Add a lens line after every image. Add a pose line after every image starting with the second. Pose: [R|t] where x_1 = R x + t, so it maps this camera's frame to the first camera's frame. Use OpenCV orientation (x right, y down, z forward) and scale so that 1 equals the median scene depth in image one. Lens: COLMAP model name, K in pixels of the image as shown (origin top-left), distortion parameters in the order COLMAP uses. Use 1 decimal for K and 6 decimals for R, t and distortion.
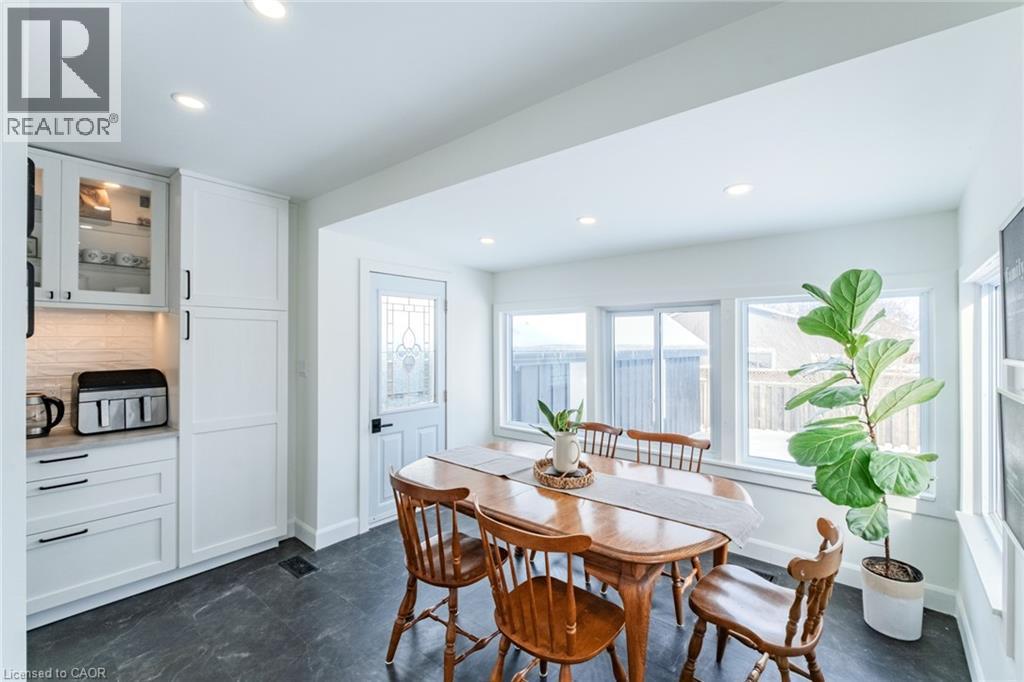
lens RADIAL K [[445.1, 0, 517.4], [0, 445.1, 341.5], [0, 0, 1]] dist [0.000307, -0.000183]
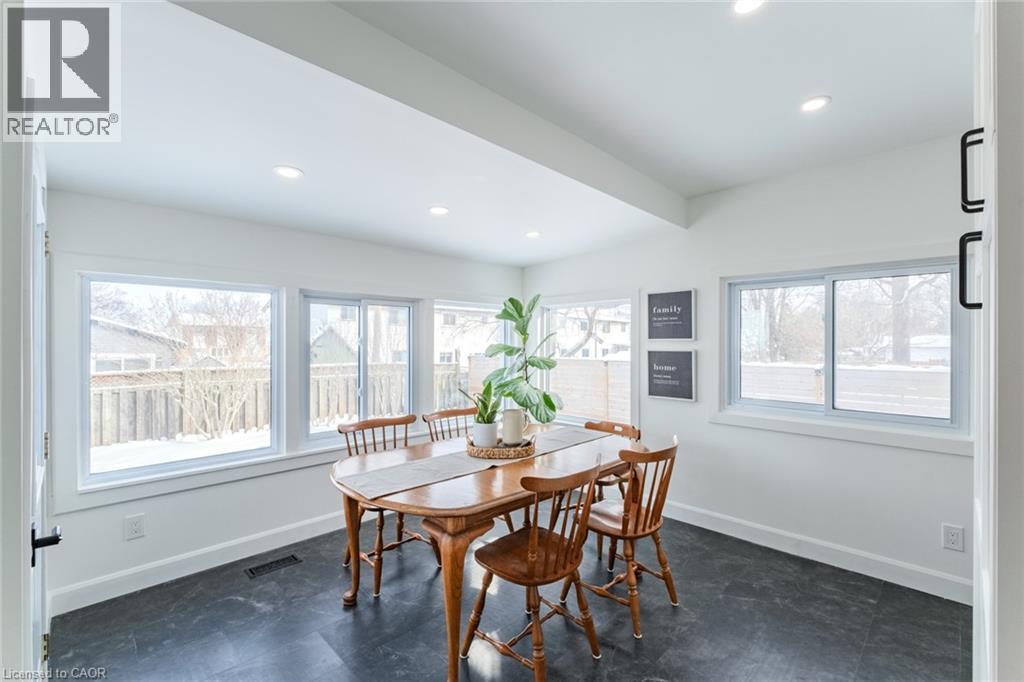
lens RADIAL K [[445.1, 0, 517.4], [0, 445.1, 341.5], [0, 0, 1]] dist [0.000307, -0.000183]
pose [[0.113576, 0.007975, 0.993497, -0.662687], [-0.005307, 0.999958, -0.007420, 0.027385], [-0.993515, -0.004430, 0.113613, 0.552947]]
